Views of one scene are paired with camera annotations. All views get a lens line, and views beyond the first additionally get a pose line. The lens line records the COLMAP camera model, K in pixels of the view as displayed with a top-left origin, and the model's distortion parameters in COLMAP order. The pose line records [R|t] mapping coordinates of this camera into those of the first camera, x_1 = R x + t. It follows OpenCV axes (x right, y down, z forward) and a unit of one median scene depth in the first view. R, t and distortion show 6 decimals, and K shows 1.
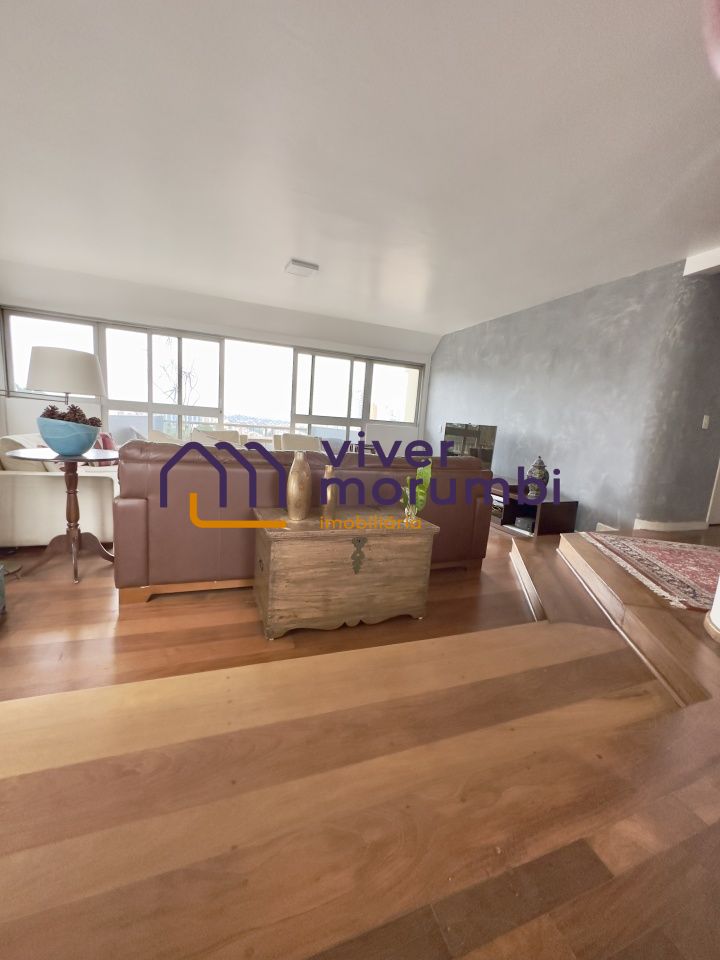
lens RADIAL K [[382.0, 0, 355.8], [0, 382.0, 481.3], [0, 0, 1]] dist [-0.007156, 0.000921]
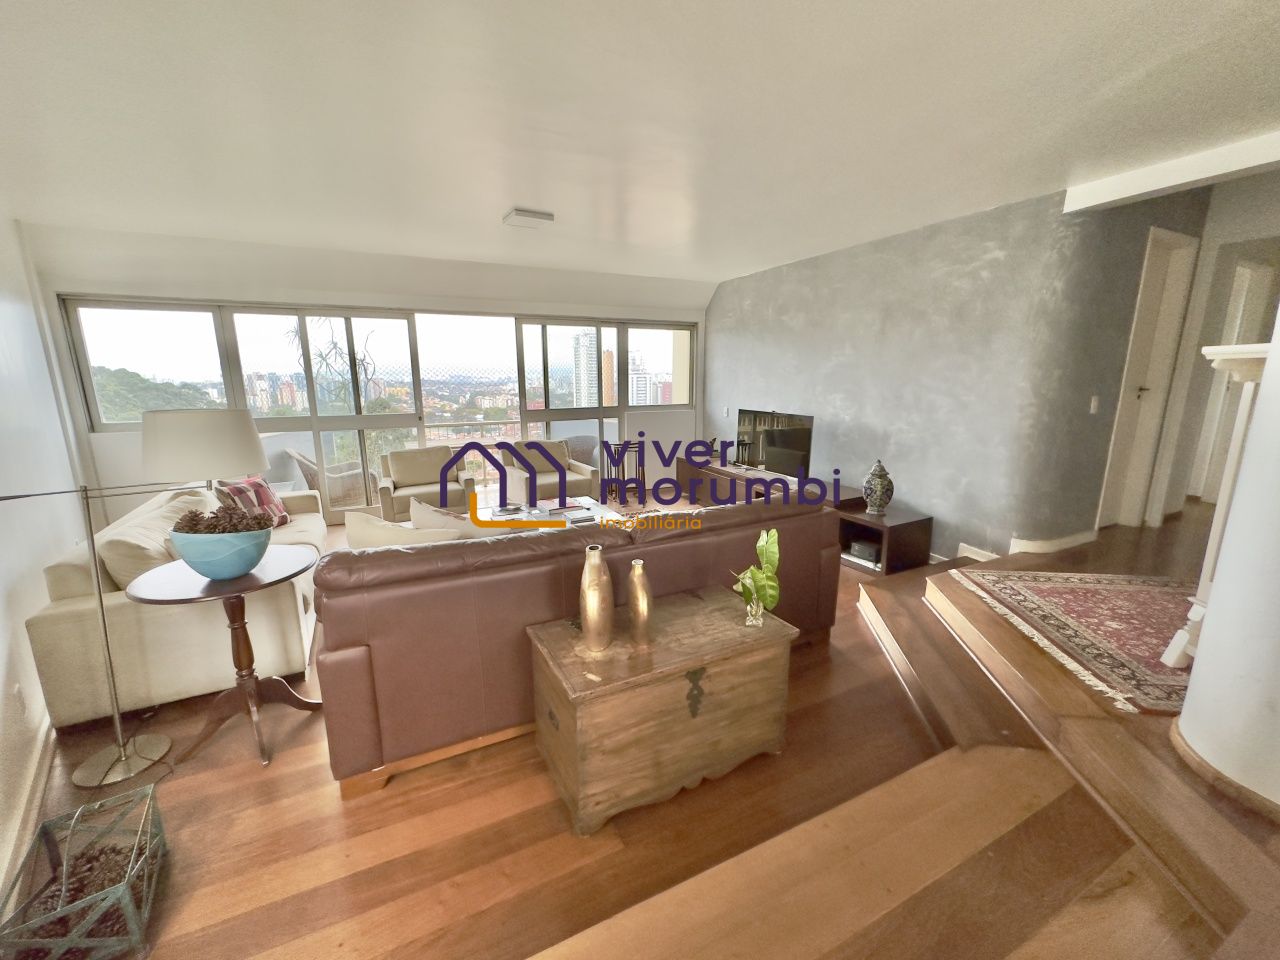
lens RADIAL K [[509.3, 0, 635.5], [0, 509.3, 480.2], [0, 0, 1]] dist [-0.007156, 0.000921]
pose [[0.992361, -0.096106, 0.077346, -0.082773], [0.092053, 0.994269, 0.054370, -0.152558], [-0.082128, -0.046835, 0.995521, 0.065636]]
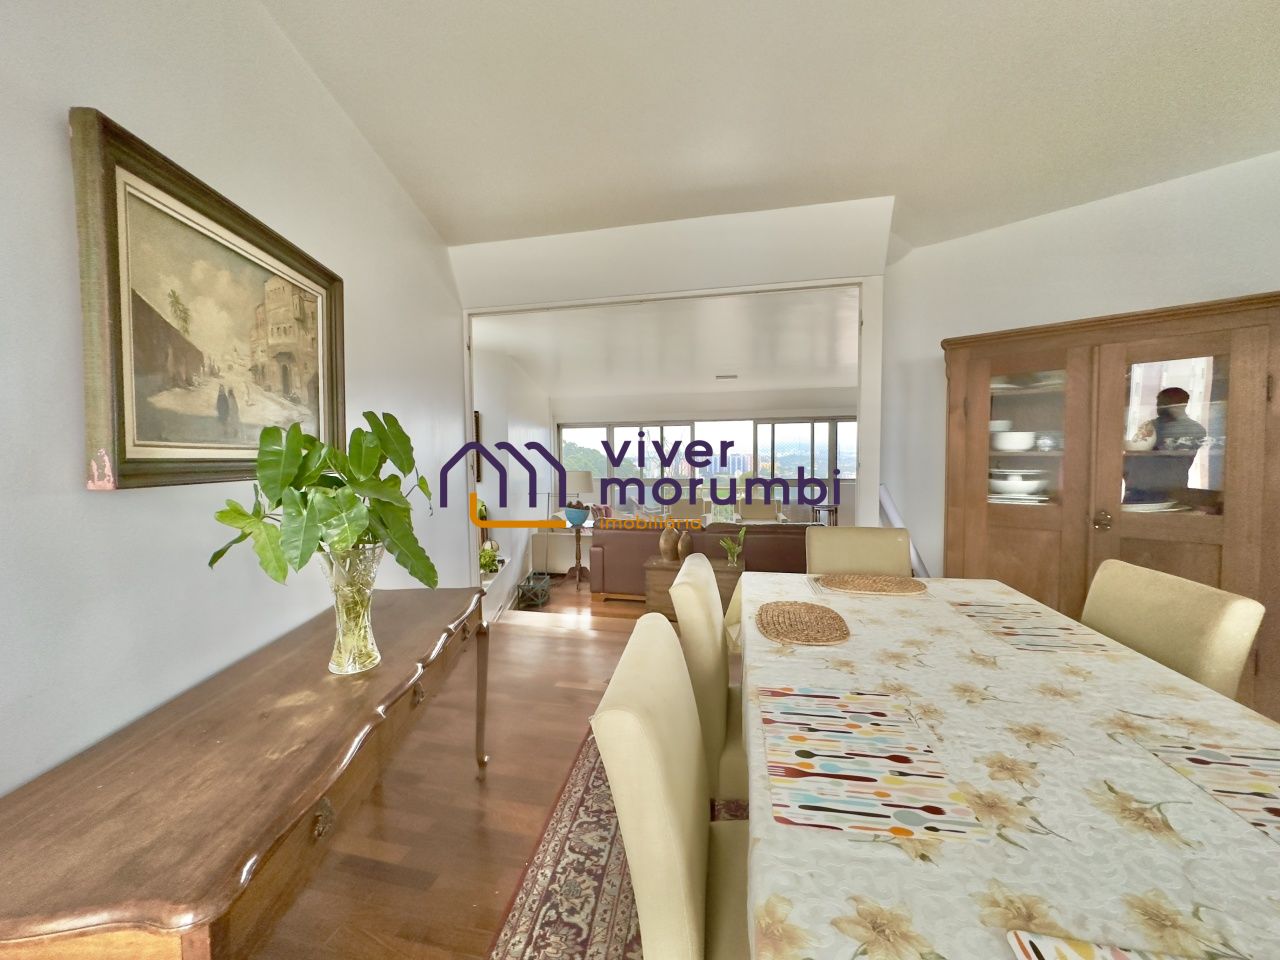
lens RADIAL K [[509.3, 0, 639.7], [0, 509.3, 483.5], [0, 0, 1]] dist [-0.007156, 0.000921]
pose [[0.825977, -0.049934, -0.561487, 0.718757], [-0.014786, 0.993807, -0.110132, 0.001433], [0.563509, 0.099269, 0.820124, -0.712101]]
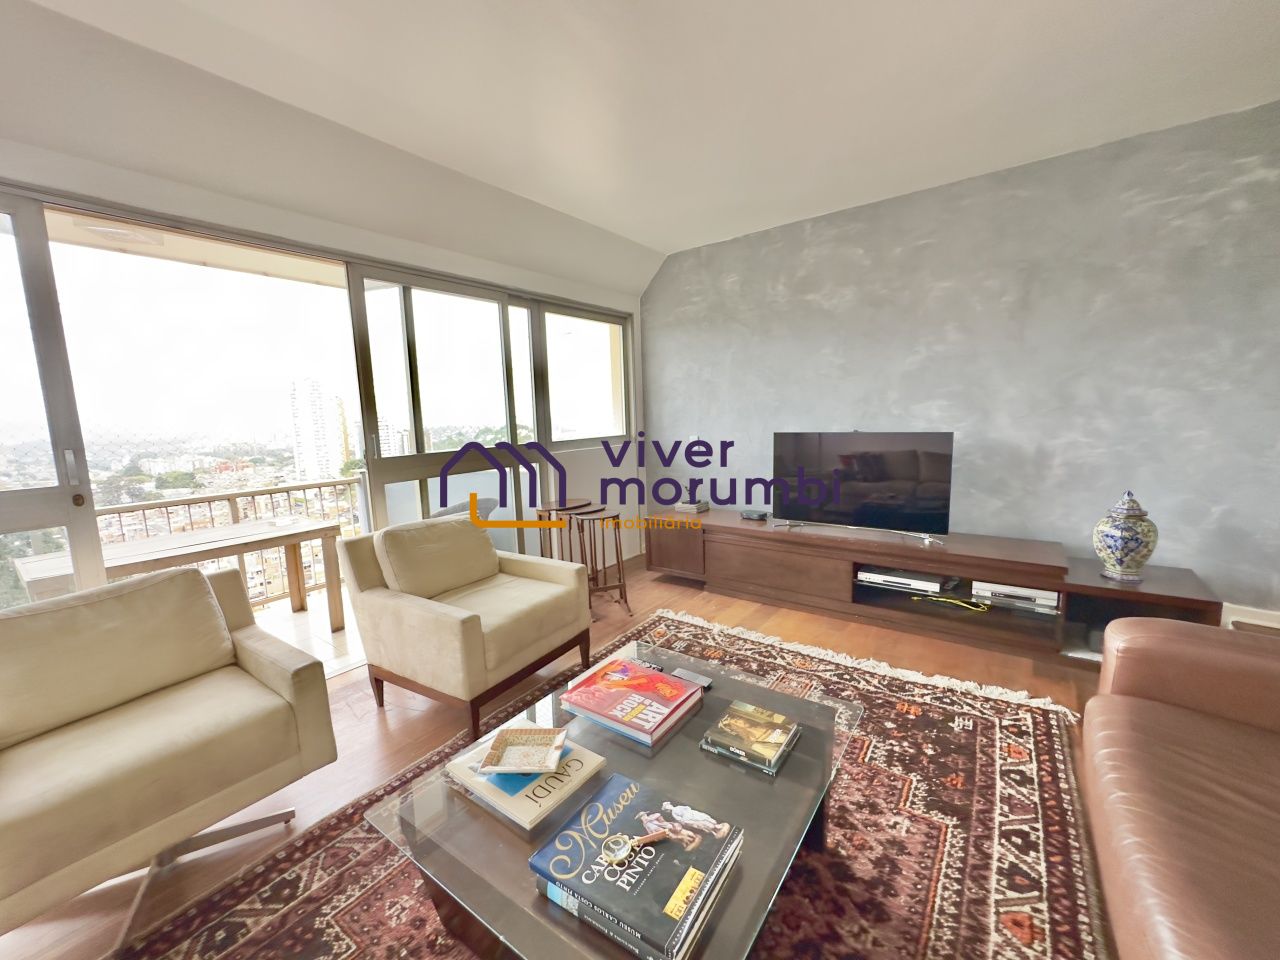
lens RADIAL K [[509.3, 0, 640.7], [0, 509.3, 480.1], [0, 0, 1]] dist [-0.007156, 0.000921]
pose [[0.836648, -0.173878, 0.519410, -0.390164], [0.181056, 0.982763, 0.037351, -0.254311], [-0.516952, 0.062793, 0.853708, 0.952135]]
